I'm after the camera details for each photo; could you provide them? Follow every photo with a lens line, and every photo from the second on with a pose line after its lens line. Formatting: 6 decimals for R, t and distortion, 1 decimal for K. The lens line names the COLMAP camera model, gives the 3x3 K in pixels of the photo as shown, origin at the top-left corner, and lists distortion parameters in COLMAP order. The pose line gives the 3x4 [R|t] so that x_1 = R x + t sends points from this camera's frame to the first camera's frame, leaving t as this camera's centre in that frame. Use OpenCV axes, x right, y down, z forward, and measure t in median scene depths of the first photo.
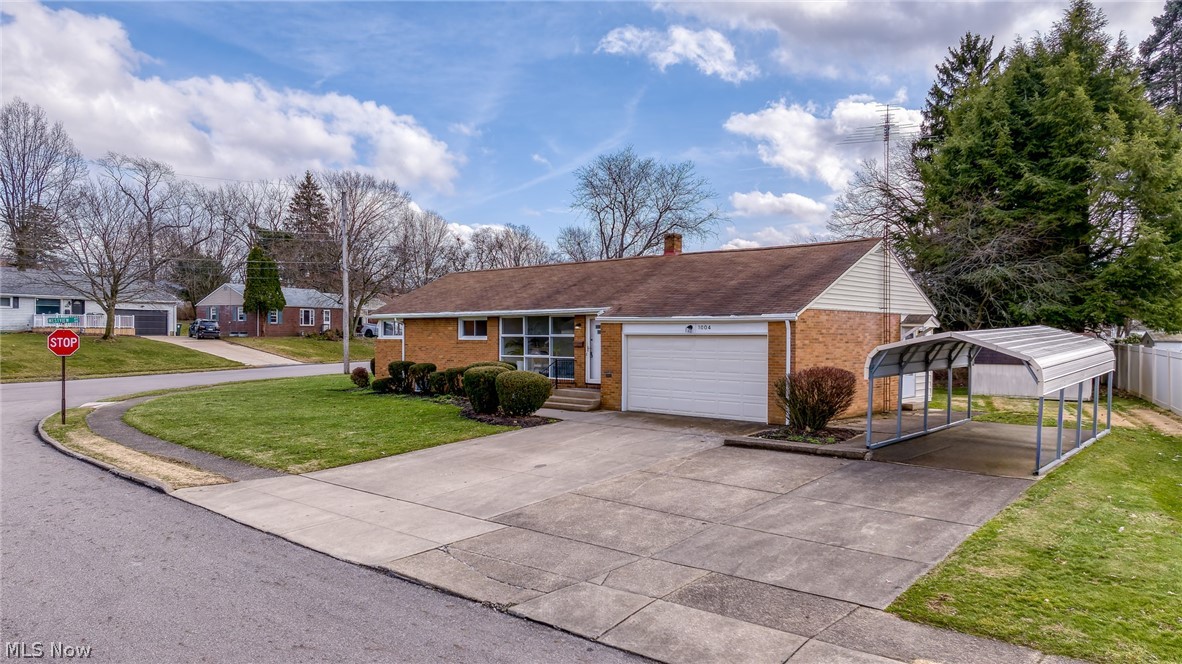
lens RADIAL K [[806.1, 0, 584.8], [0, 806.1, 334.3], [0, 0, 1]] dist [0.004868, 0.001363]
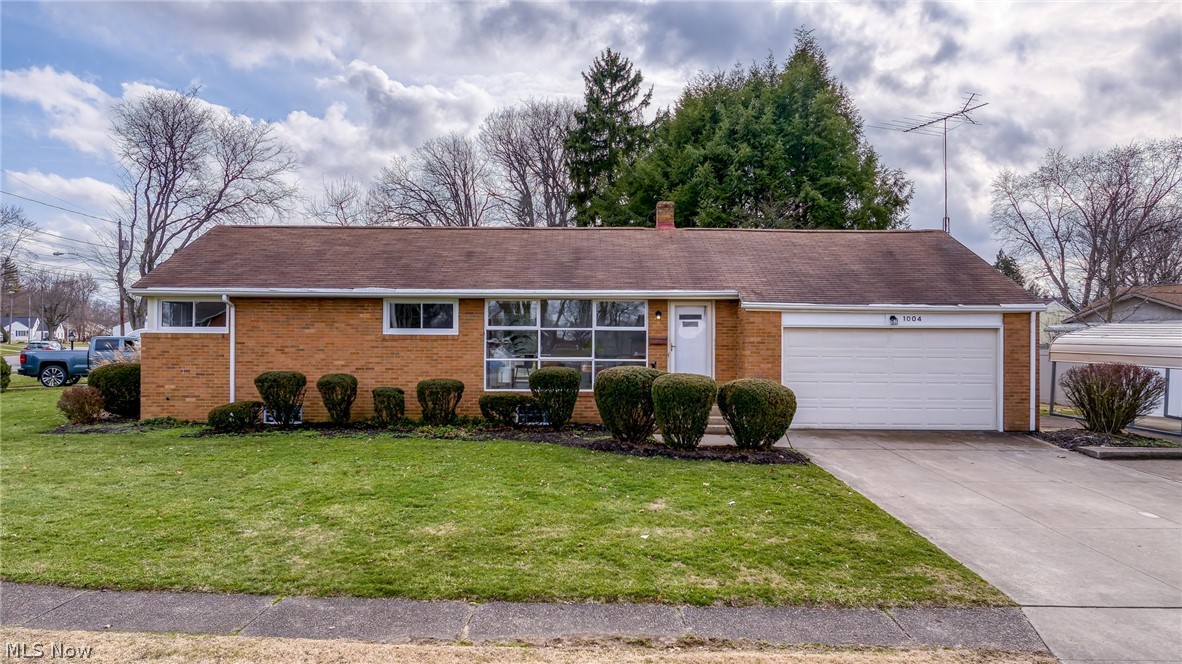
lens RADIAL K [[806.1, 0, 584.8], [0, 806.1, 334.3], [0, 0, 1]] dist [0.004868, 0.001363]
pose [[0.736236, 0.007324, 0.676685, -0.501371], [-0.004149, 0.999971, -0.006310, 0.010661], [-0.676712, 0.001838, 0.736245, 0.490308]]
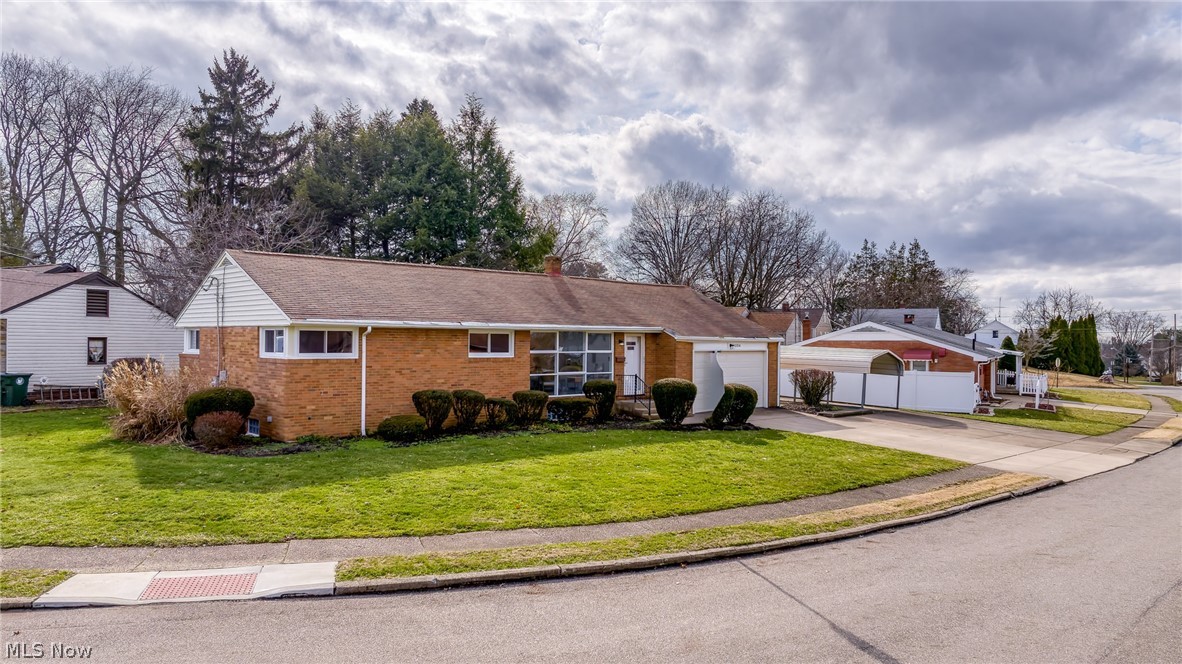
lens RADIAL K [[806.1, 0, 584.8], [0, 806.1, 334.3], [0, 0, 1]] dist [0.004868, 0.001363]
pose [[0.084475, 0.004097, 0.996417, -1.020536], [-0.010978, 0.999935, -0.003181, -0.016463], [-0.996365, -0.010670, 0.084515, 0.898597]]
